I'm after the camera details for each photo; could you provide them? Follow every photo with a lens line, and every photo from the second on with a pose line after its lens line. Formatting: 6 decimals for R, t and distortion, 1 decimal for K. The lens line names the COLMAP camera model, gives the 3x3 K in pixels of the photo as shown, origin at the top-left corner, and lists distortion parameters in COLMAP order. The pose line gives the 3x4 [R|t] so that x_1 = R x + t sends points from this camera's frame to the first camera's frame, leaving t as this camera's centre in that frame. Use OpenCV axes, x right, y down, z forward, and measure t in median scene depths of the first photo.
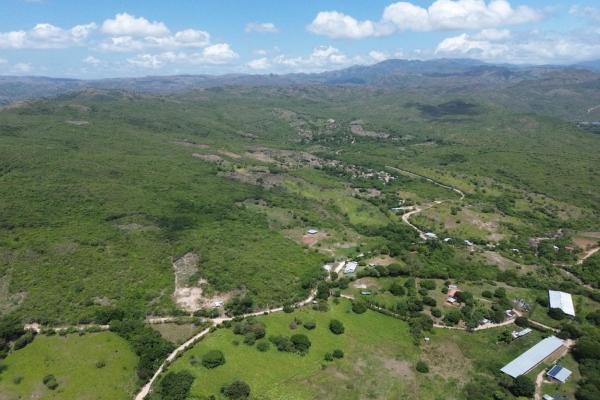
lens RADIAL K [[417.4, 0, 292.3], [0, 417.4, 213.2], [0, 0, 1]] dist [0.056627, -0.050882]
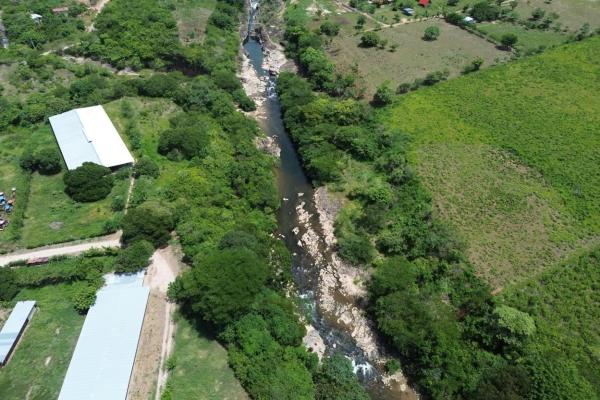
lens RADIAL K [[417.4, 0, 292.3], [0, 417.4, 213.2], [0, 0, 1]] dist [0.056627, -0.050882]
pose [[0.505694, -0.570487, 0.647162, 0.445651], [0.259387, 0.815981, 0.516618, 0.118999], [-0.822795, -0.093385, 0.560613, 0.638739]]
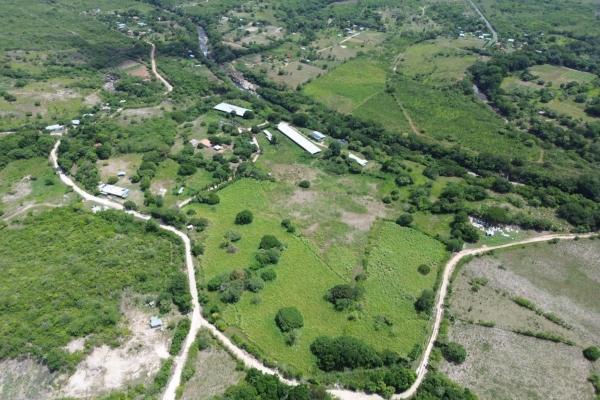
lens RADIAL K [[417.4, 0, 292.3], [0, 417.4, 213.2], [0, 0, 1]] dist [0.056627, -0.050882]
pose [[0.067314, -0.592919, 0.802444, -0.540598], [0.297356, 0.779641, 0.551126, -0.184399], [-0.952391, 0.201513, 0.228788, 0.599482]]
